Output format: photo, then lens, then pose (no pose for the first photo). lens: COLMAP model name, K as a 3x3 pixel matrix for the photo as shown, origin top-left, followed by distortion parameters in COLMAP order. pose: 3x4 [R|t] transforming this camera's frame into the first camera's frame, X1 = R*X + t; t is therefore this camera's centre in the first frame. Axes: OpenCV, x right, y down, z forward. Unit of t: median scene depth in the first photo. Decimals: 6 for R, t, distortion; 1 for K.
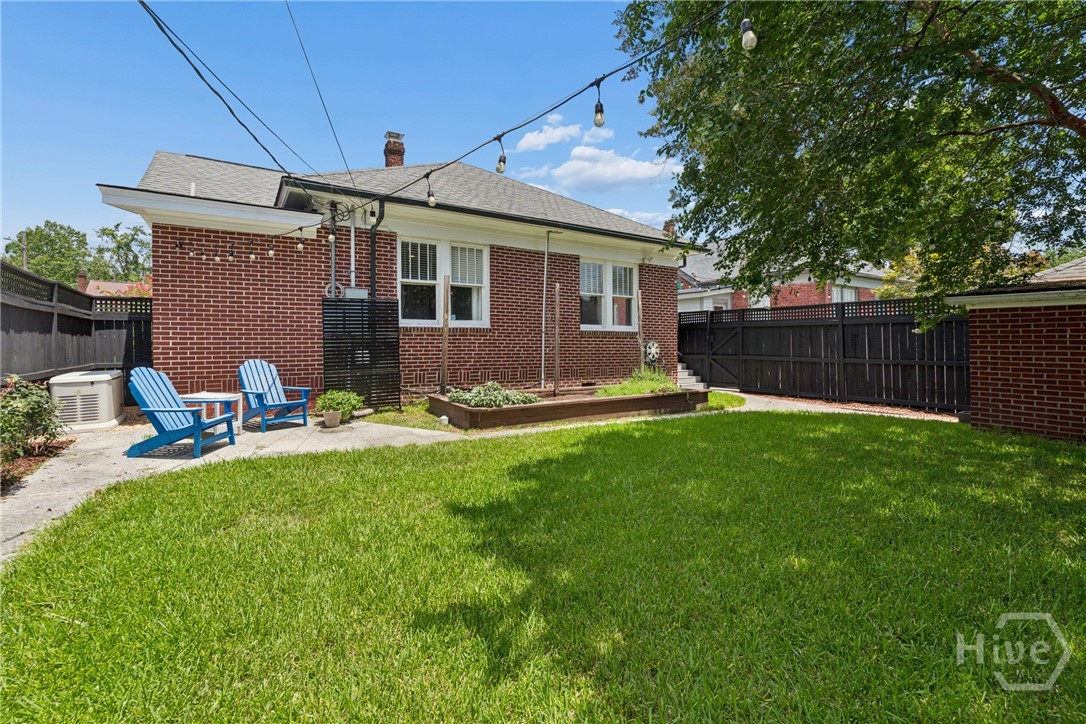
lens RADIAL K [[485.1, 0, 544.3], [0, 485.1, 346.1], [0, 0, 1]] dist [-0.005317, -0.000012]
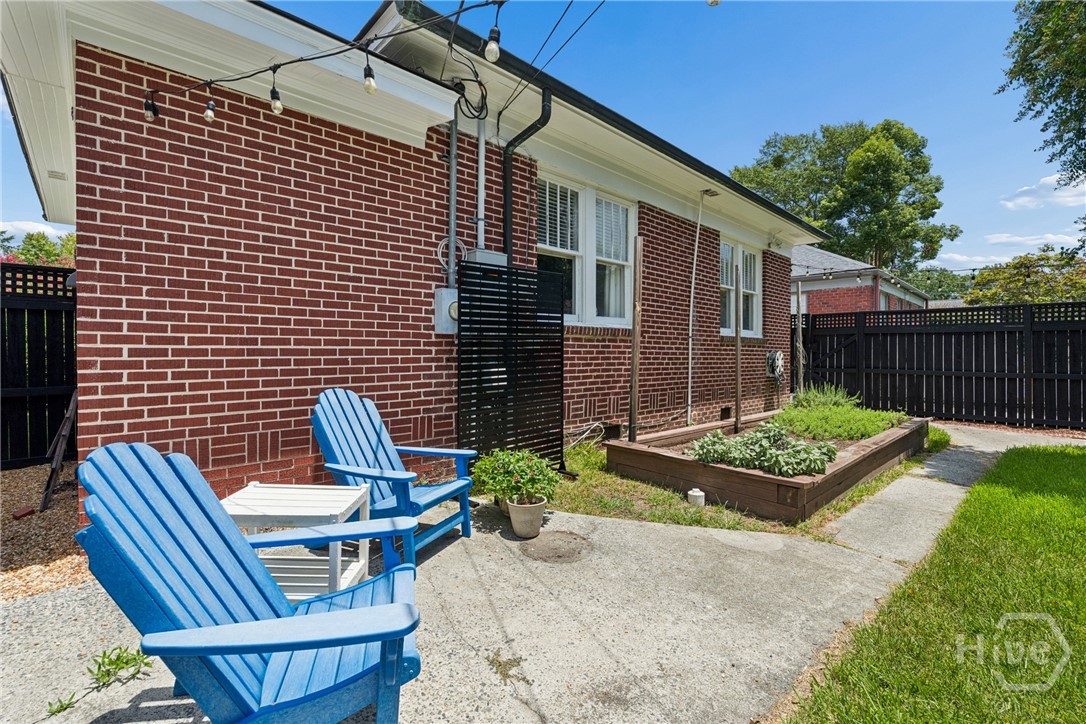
lens RADIAL K [[485.1, 0, 548.5], [0, 485.1, 353.6], [0, 0, 1]] dist [-0.005317, -0.000012]
pose [[0.980137, 0.005377, 0.198248, -0.430673], [-0.005551, 0.999985, 0.000324, -0.005508], [-0.198244, -0.001418, 0.980152, 0.456149]]
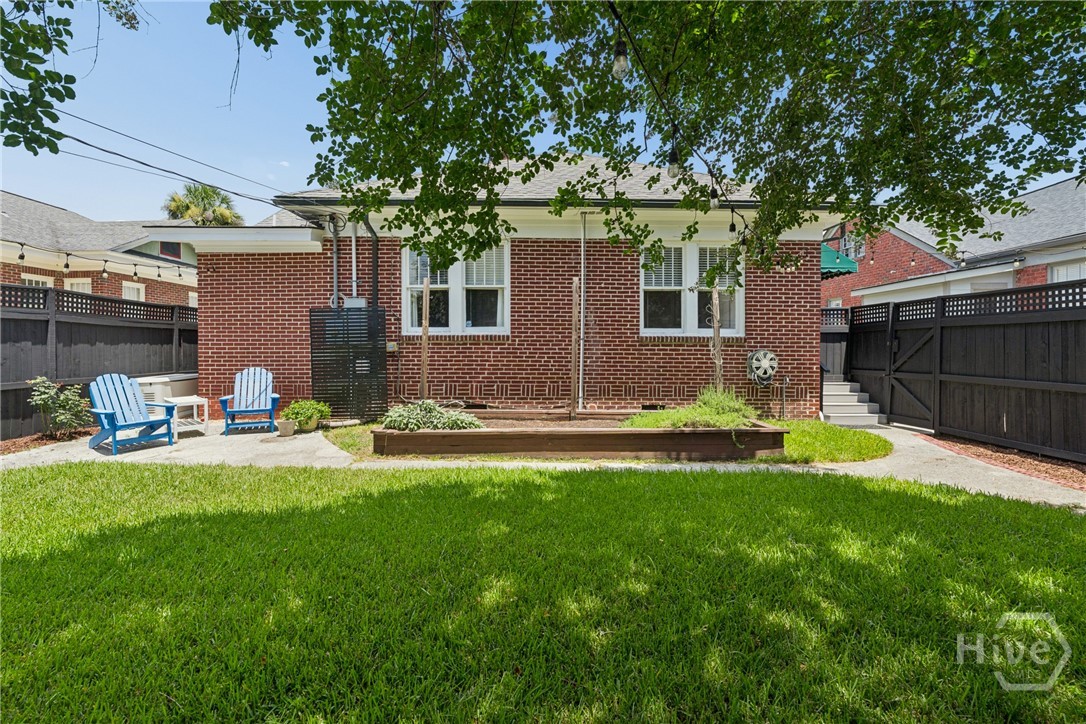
lens RADIAL K [[485.1, 0, 540.2], [0, 485.1, 355.6], [0, 0, 1]] dist [-0.005317, -0.000012]
pose [[0.849477, 0.006879, -0.527581, 0.462318], [-0.004580, 0.999973, 0.005663, -0.007525], [0.527606, -0.002394, 0.849486, 0.354277]]
